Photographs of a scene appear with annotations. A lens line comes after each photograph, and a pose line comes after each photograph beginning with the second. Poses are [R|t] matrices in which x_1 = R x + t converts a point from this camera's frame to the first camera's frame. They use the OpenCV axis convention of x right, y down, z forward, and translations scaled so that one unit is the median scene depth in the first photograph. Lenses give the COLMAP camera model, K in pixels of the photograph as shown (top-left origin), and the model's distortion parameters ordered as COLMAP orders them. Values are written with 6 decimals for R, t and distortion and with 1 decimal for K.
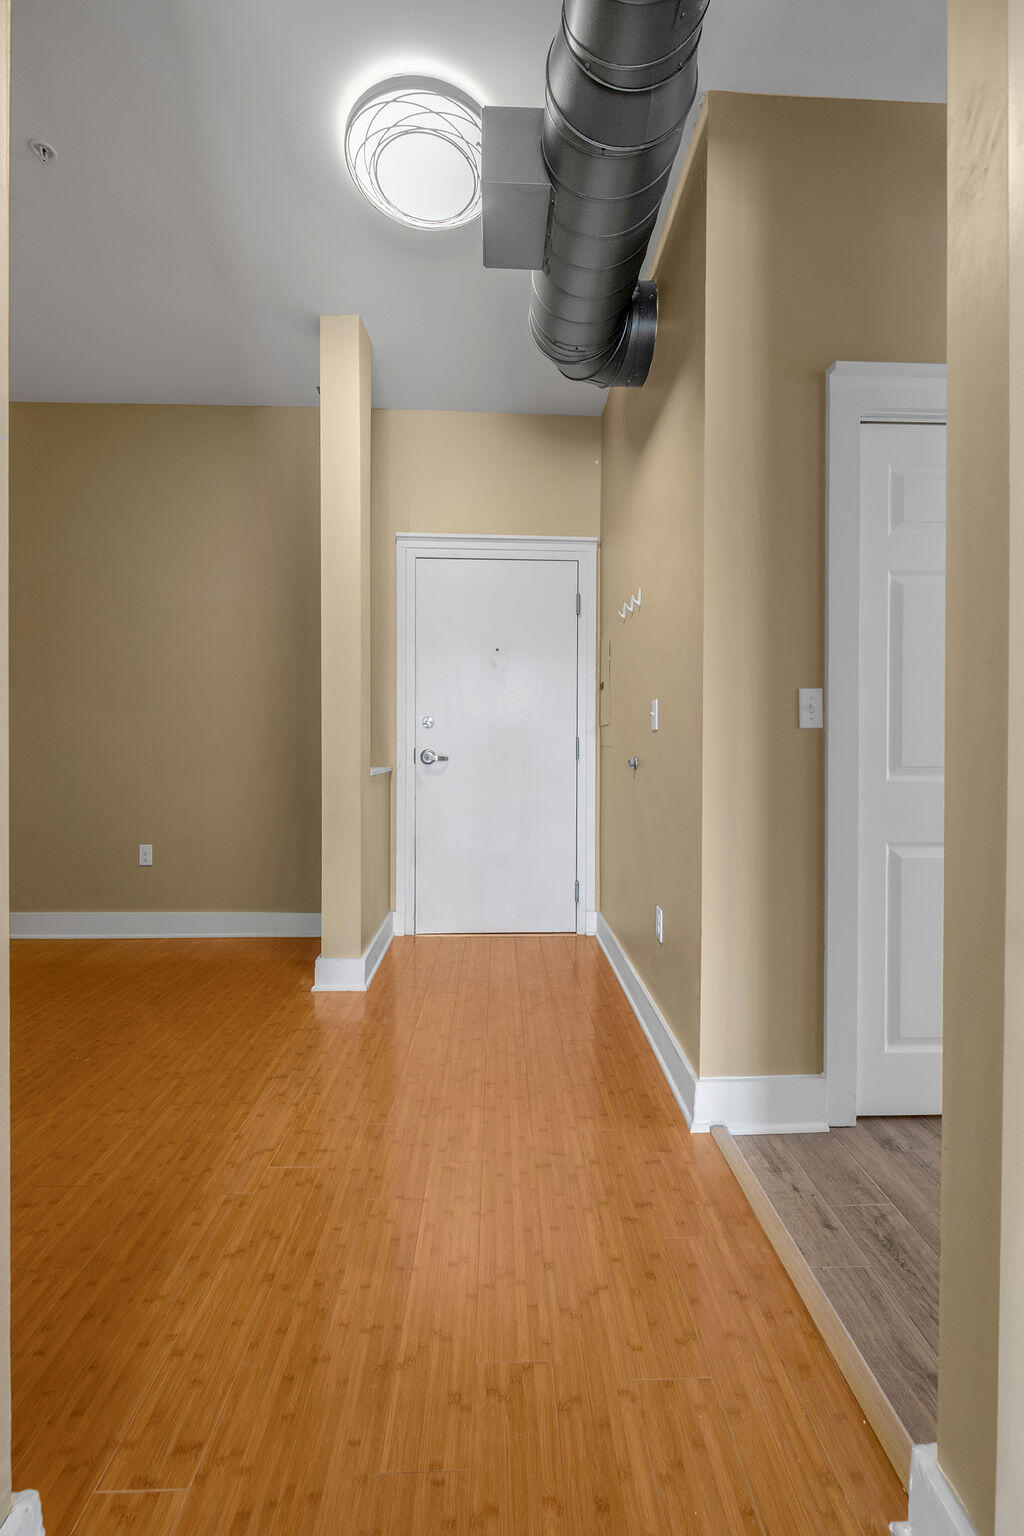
lens RADIAL K [[614.2, 0, 518.3], [0, 614.2, 749.4], [0, 0, 1]] dist [-0.000200, 0.000034]
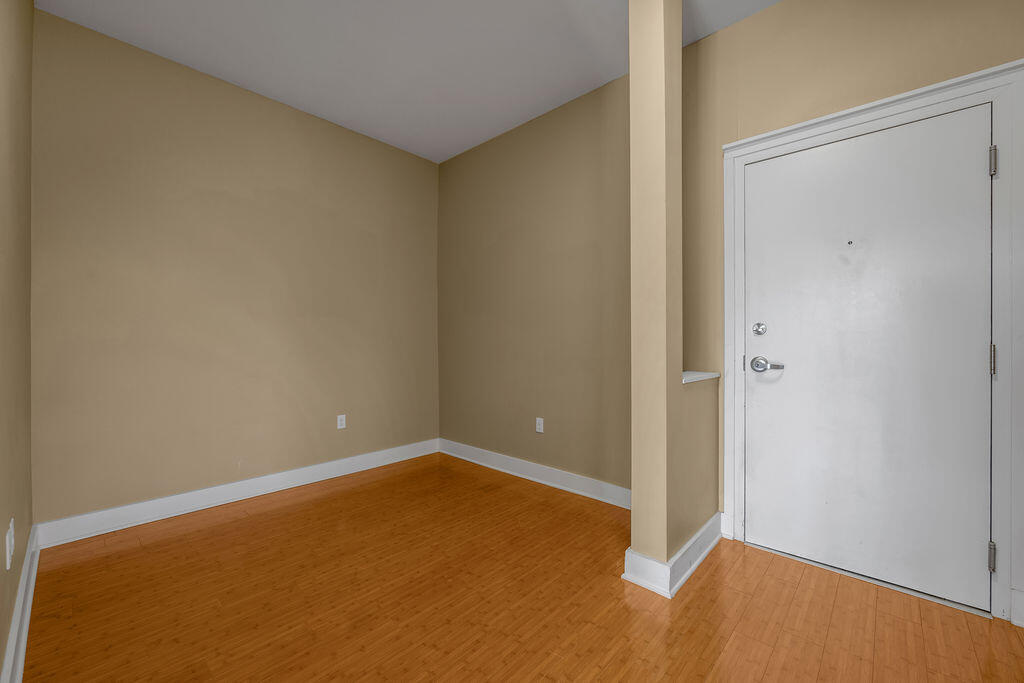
lens RADIAL K [[407.5, 0, 511.4], [0, 407.5, 343.5], [0, 0, 1]] dist [-0.008346, 0.000200]
pose [[0.708482, -0.002427, -0.705724, 0.030015], [-0.002524, 0.999979, -0.005973, -0.016630], [0.705724, 0.006013, 0.708461, 0.270450]]
